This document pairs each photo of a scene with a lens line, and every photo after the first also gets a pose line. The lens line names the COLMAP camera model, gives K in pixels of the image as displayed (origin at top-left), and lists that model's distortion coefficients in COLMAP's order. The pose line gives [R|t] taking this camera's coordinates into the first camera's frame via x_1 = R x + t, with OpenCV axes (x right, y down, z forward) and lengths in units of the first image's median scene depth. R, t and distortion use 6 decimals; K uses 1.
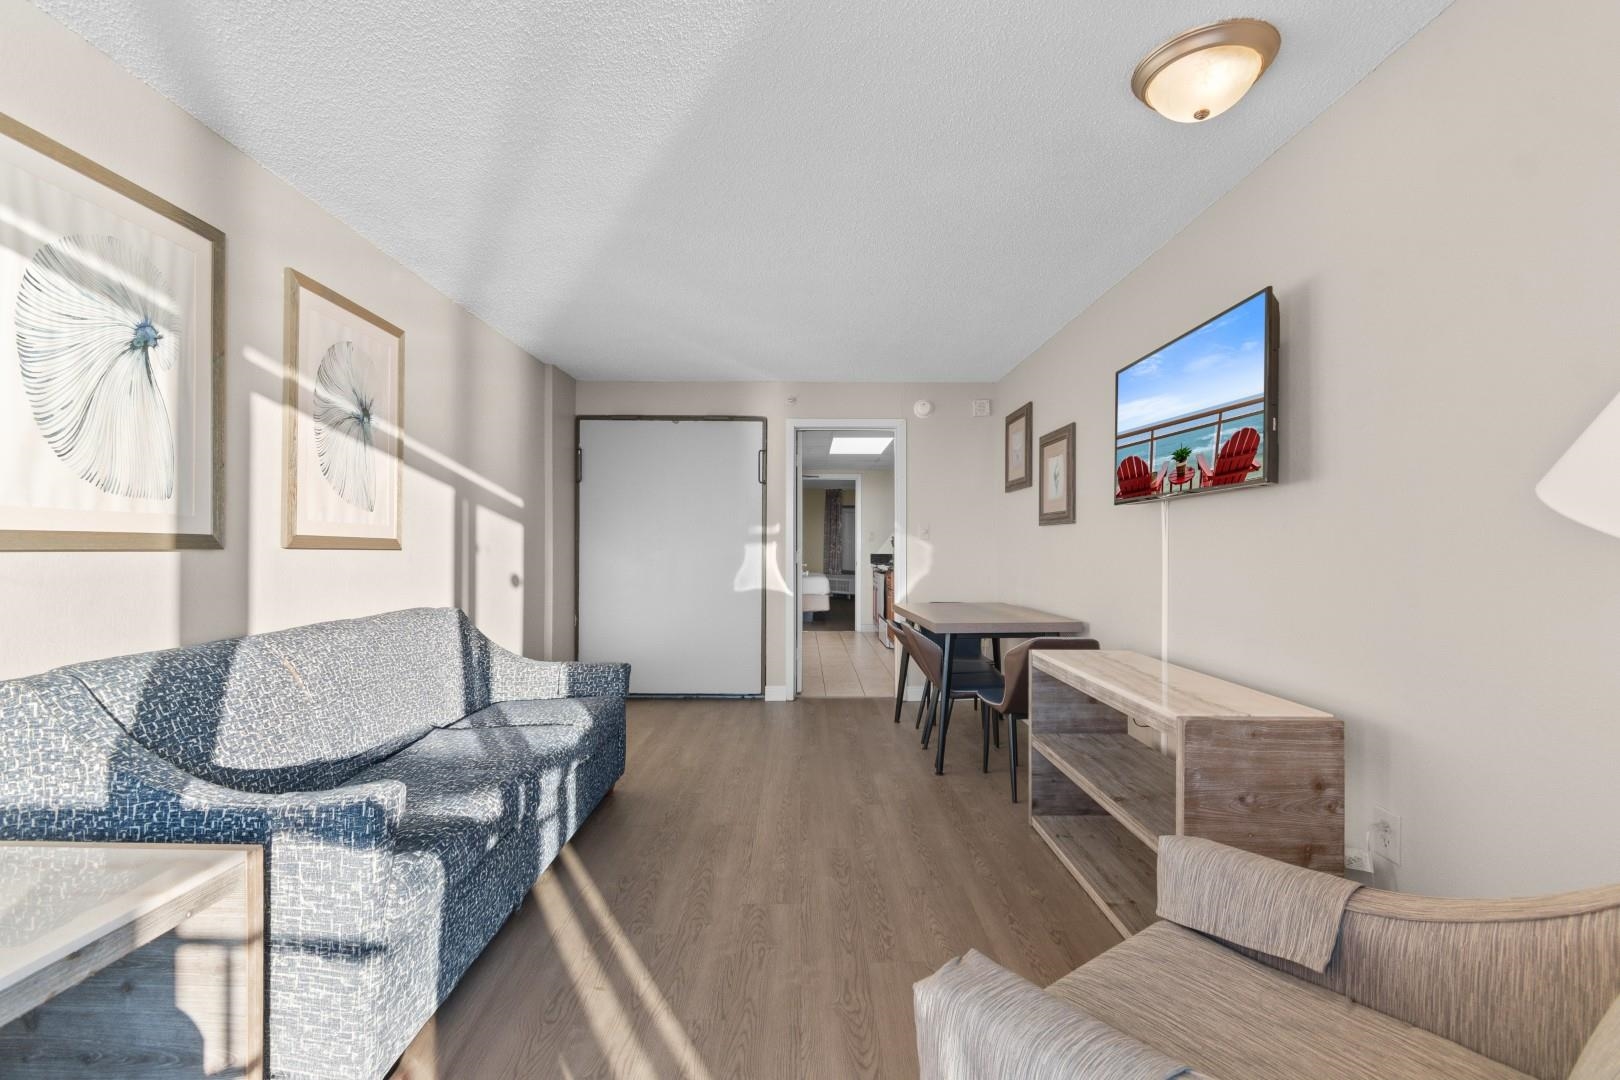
lens RADIAL K [[720.7, 0, 816.4], [0, 720.7, 532.3], [0, 0, 1]] dist [0.000941, -0.000550]
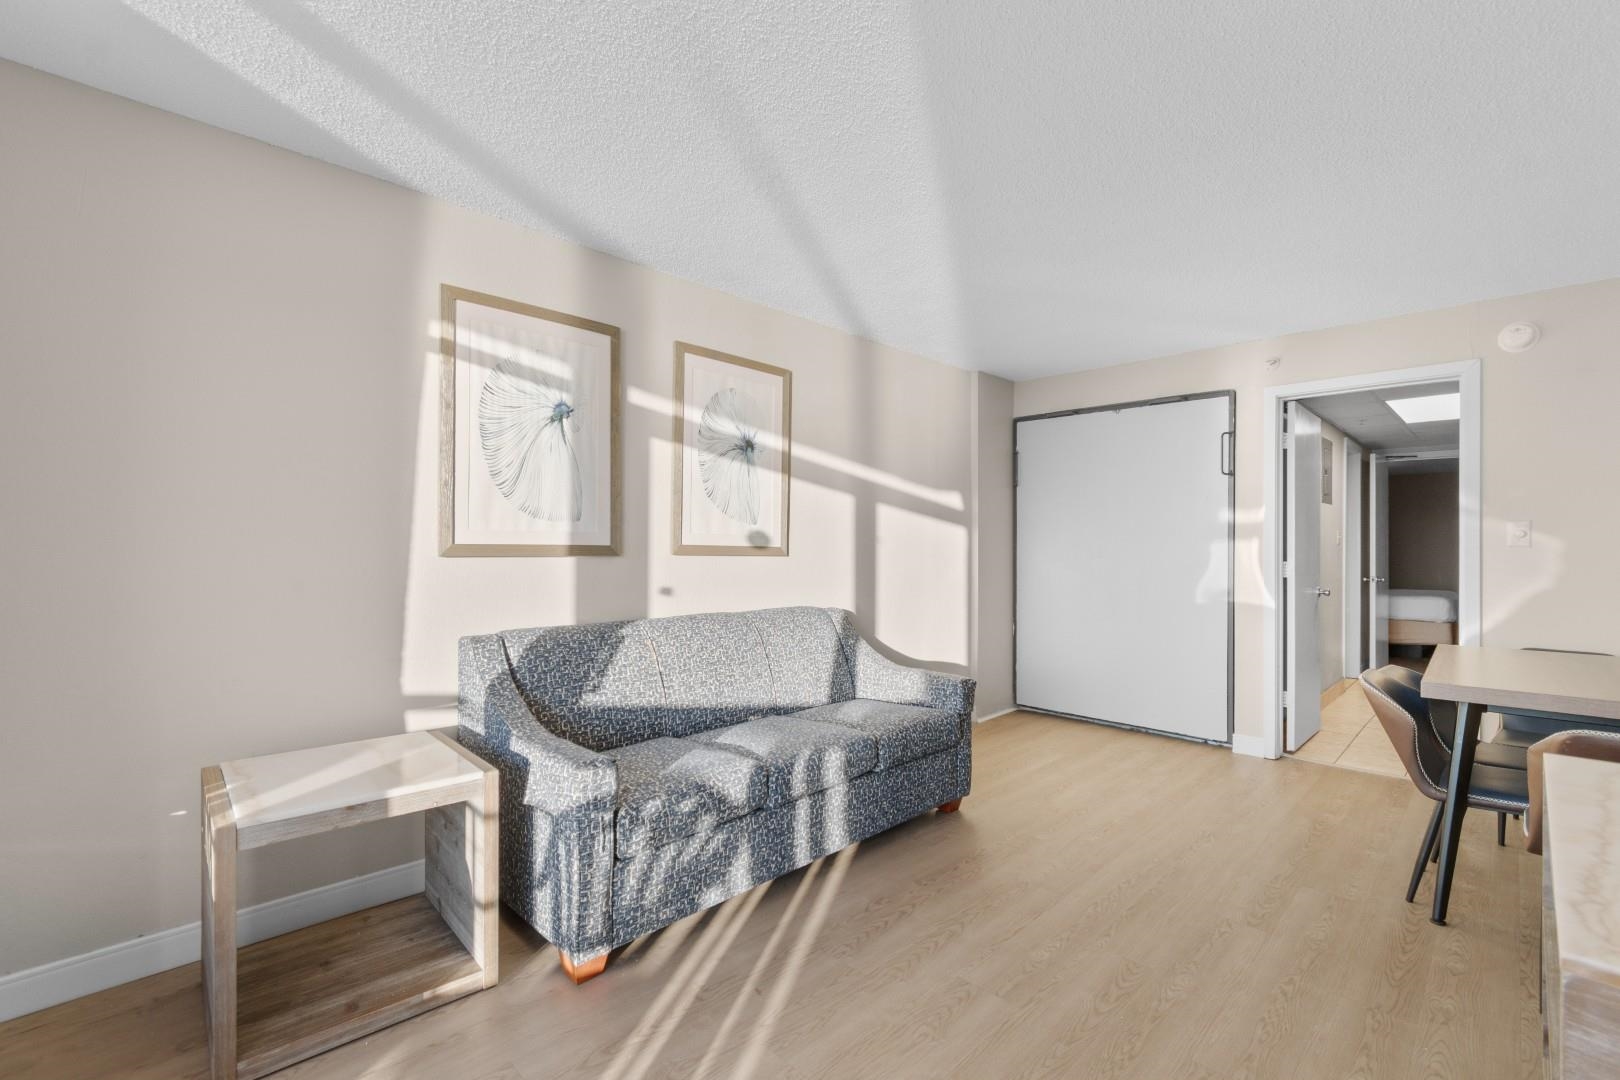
lens RADIAL K [[720.7, 0, 816.4], [0, 720.7, 532.3], [0, 0, 1]] dist [0.000941, -0.000550]
pose [[0.691951, -0.011746, -0.721849, 0.384398], [0.009311, 0.999930, -0.007346, -0.006736], [0.721885, -0.001638, 0.692011, 0.274806]]
